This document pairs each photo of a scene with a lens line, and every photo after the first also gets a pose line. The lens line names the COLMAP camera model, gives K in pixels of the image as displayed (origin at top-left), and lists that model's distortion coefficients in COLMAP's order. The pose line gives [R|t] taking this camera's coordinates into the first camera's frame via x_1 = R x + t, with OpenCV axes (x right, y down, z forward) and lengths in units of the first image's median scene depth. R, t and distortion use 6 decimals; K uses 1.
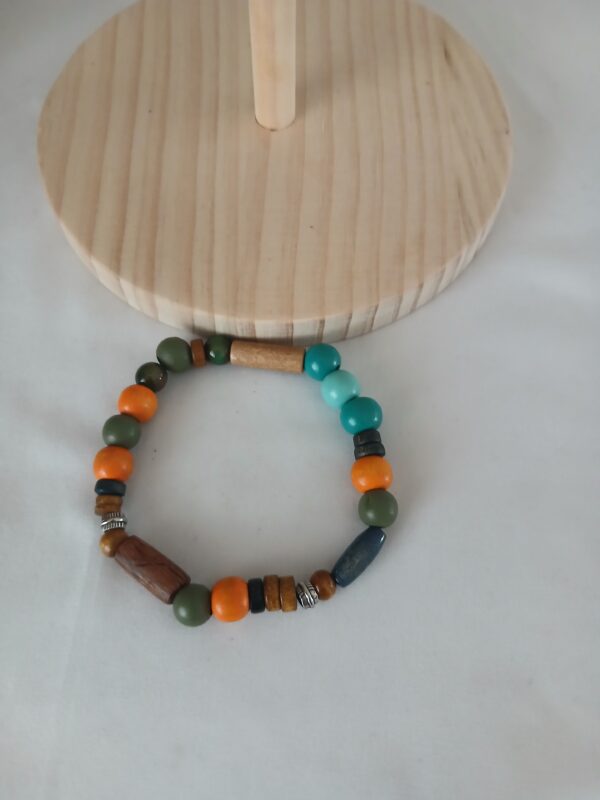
lens RADIAL K [[647.6, 0, 300.0], [0, 647.6, 400.0], [0, 0, 1]] dist [-0.034981, -0.001908]
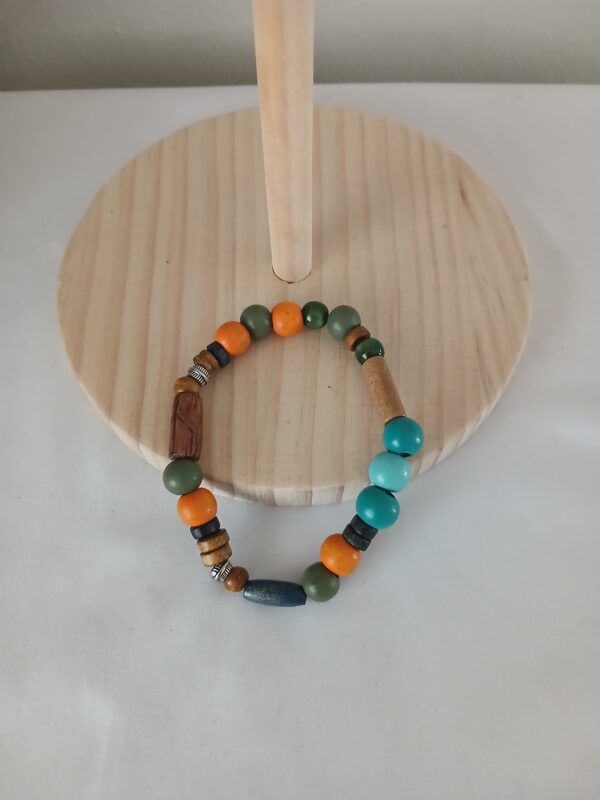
lens RADIAL K [[647.6, 0, 300.0], [0, 647.6, 400.0], [0, 0, 1]] dist [-0.034981, -0.001908]
pose [[0.999531, -0.010451, -0.028770, 0.000635], [0.009486, 0.999394, -0.033491, -0.201416], [0.029103, 0.033202, 0.999025, -0.000258]]
